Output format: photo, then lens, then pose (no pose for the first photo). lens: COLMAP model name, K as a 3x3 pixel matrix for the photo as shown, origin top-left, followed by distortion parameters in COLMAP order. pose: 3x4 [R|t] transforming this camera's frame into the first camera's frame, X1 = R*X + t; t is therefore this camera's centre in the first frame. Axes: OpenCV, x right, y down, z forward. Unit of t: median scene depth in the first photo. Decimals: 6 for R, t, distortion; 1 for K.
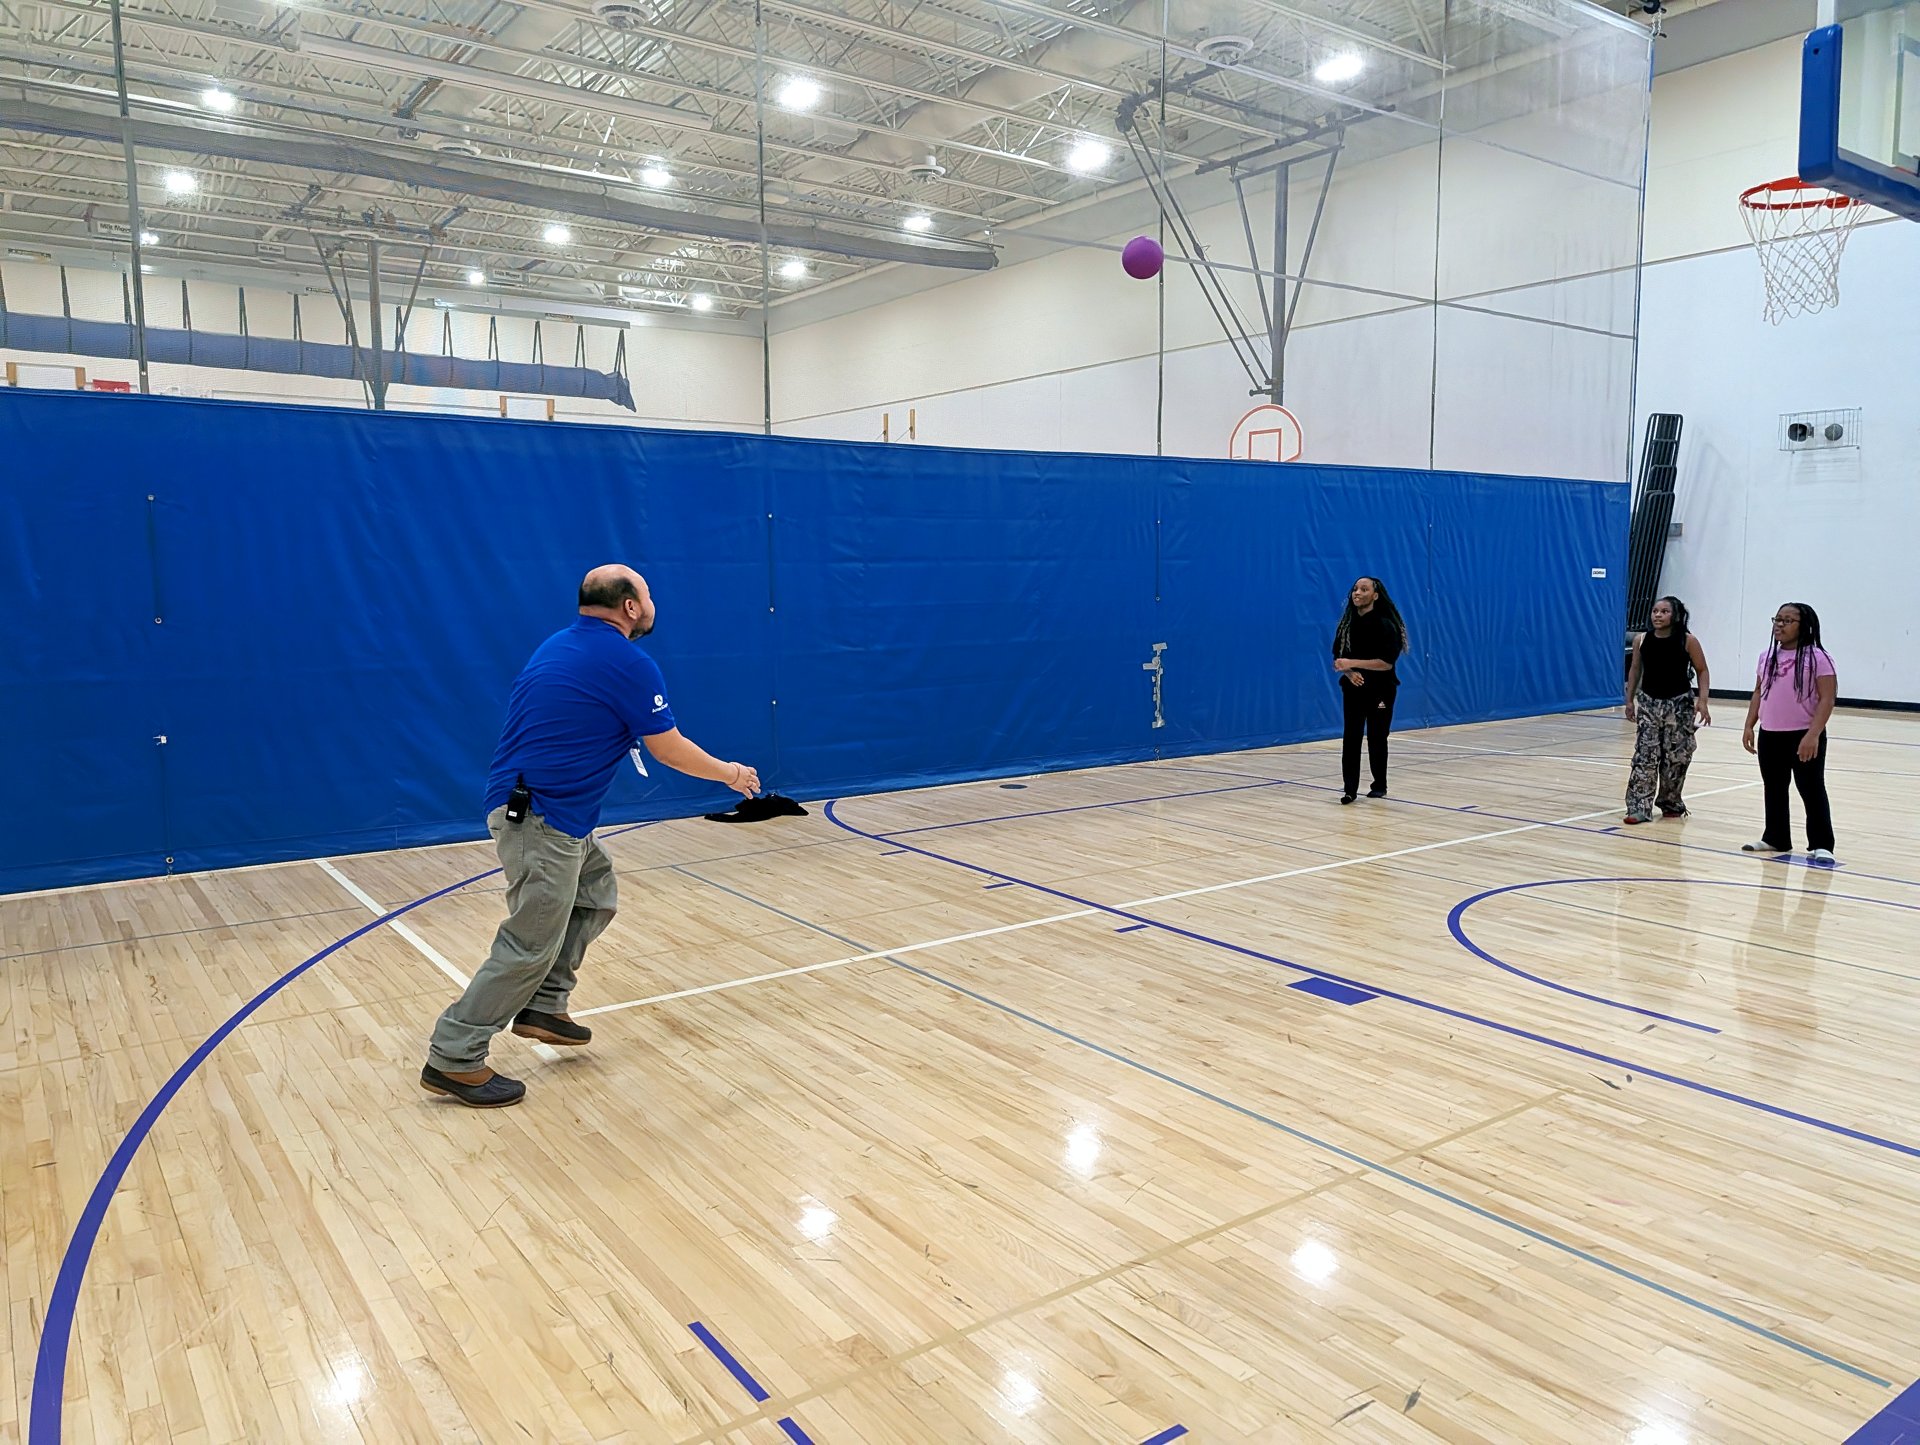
lens RADIAL K [[1378.0, 0, 964.2], [0, 1378.0, 717.2], [0, 0, 1]] dist [-0.000019, 0.000505]
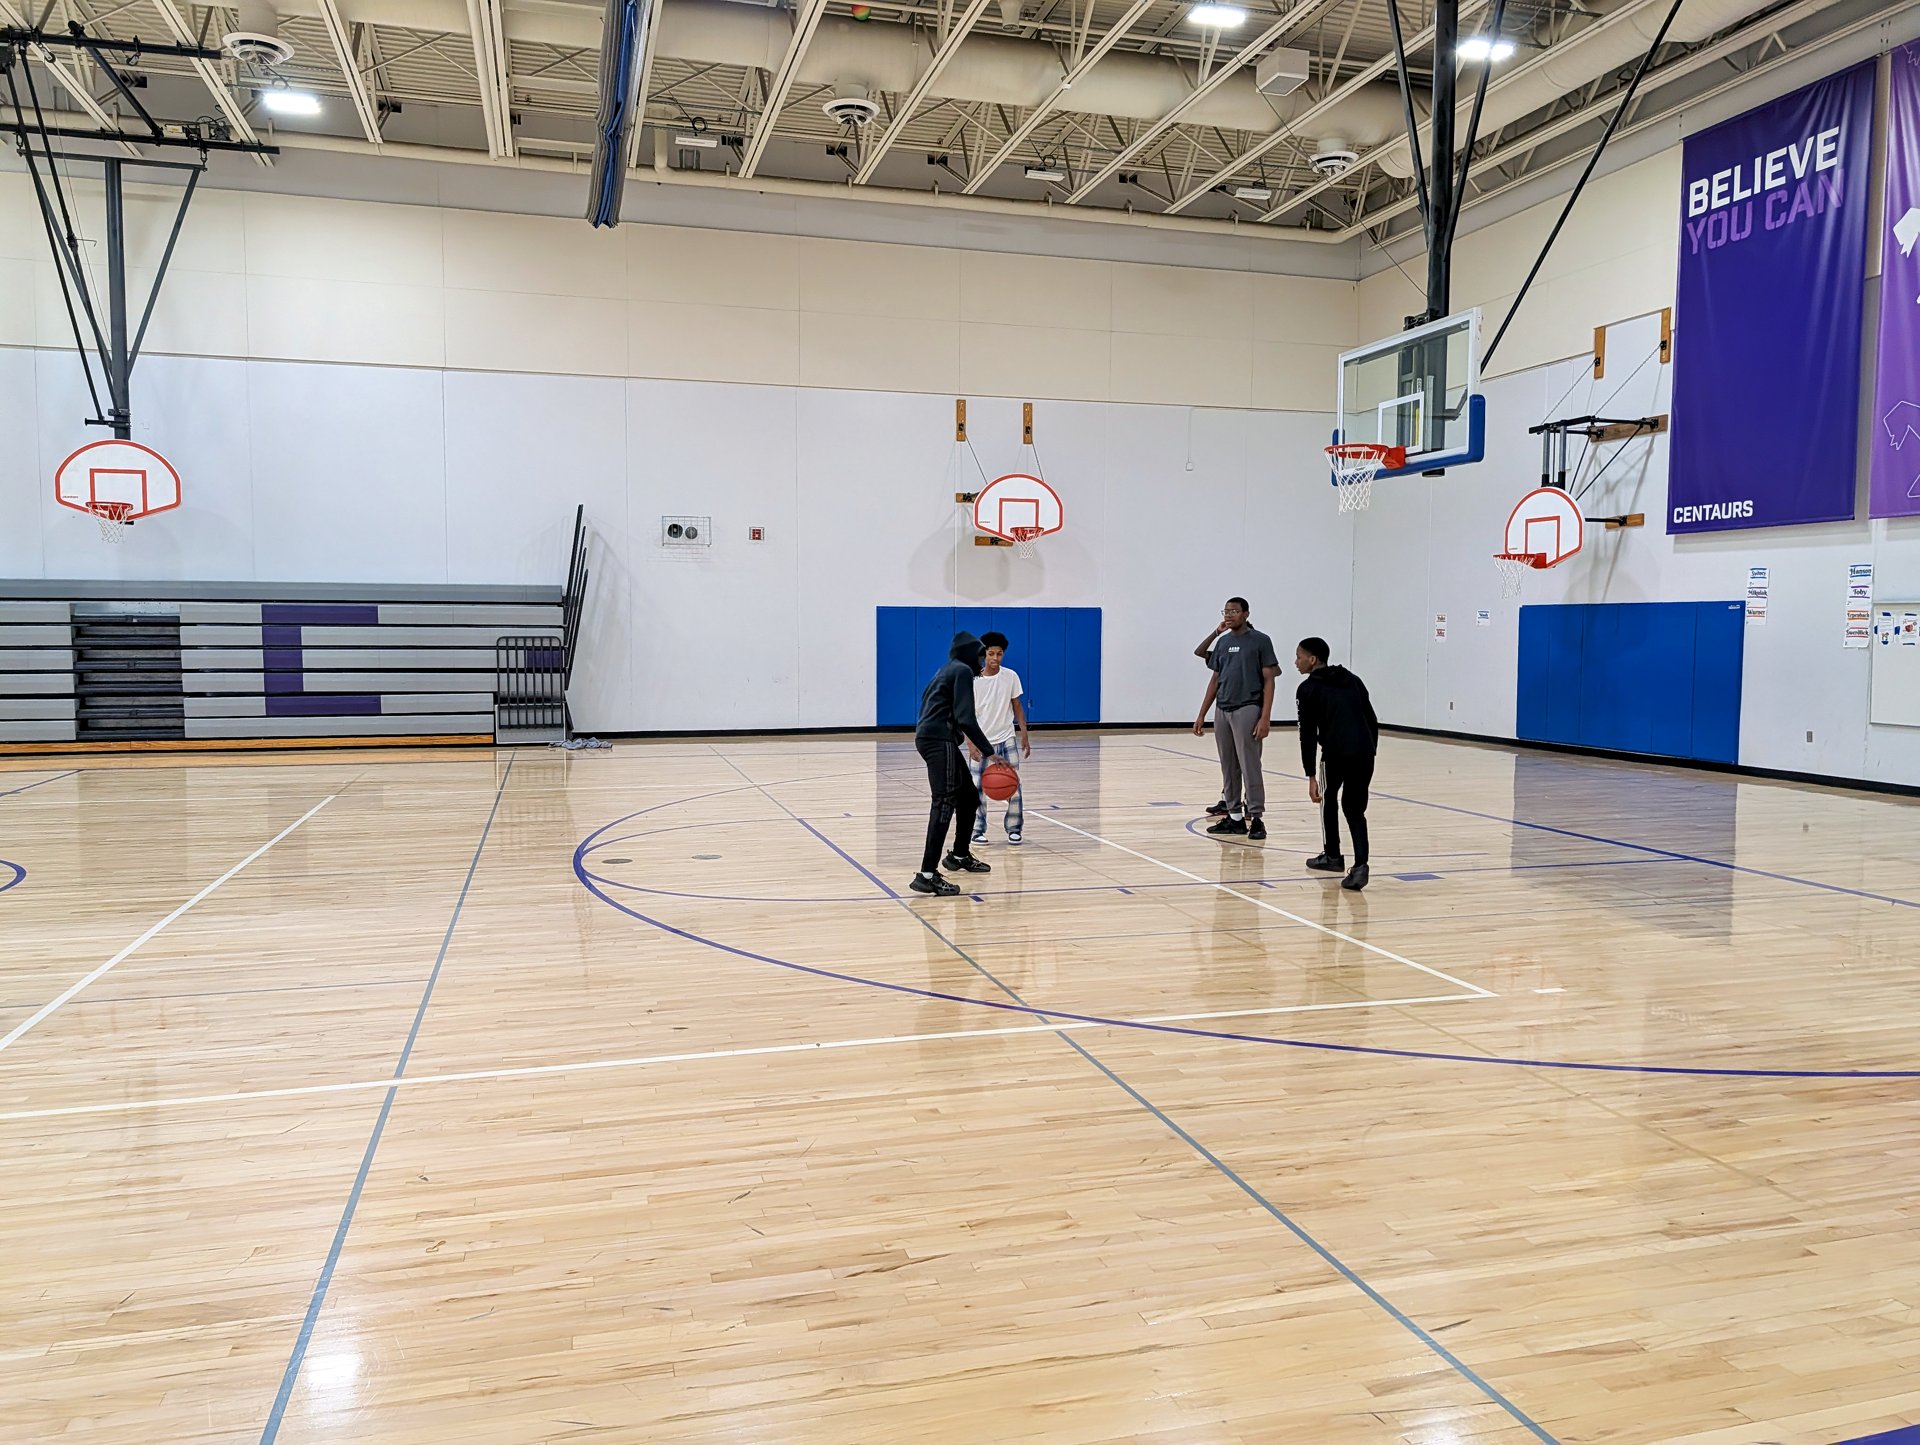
lens RADIAL K [[1378.0, 0, 961.1], [0, 1378.0, 726.0], [0, 0, 1]] dist [-0.000019, 0.000505]
pose [[0.338190, -0.059701, 0.939182, -0.429282], [0.098172, 0.994779, 0.027884, -0.027159], [-0.935943, 0.082771, 0.342285, 0.258432]]
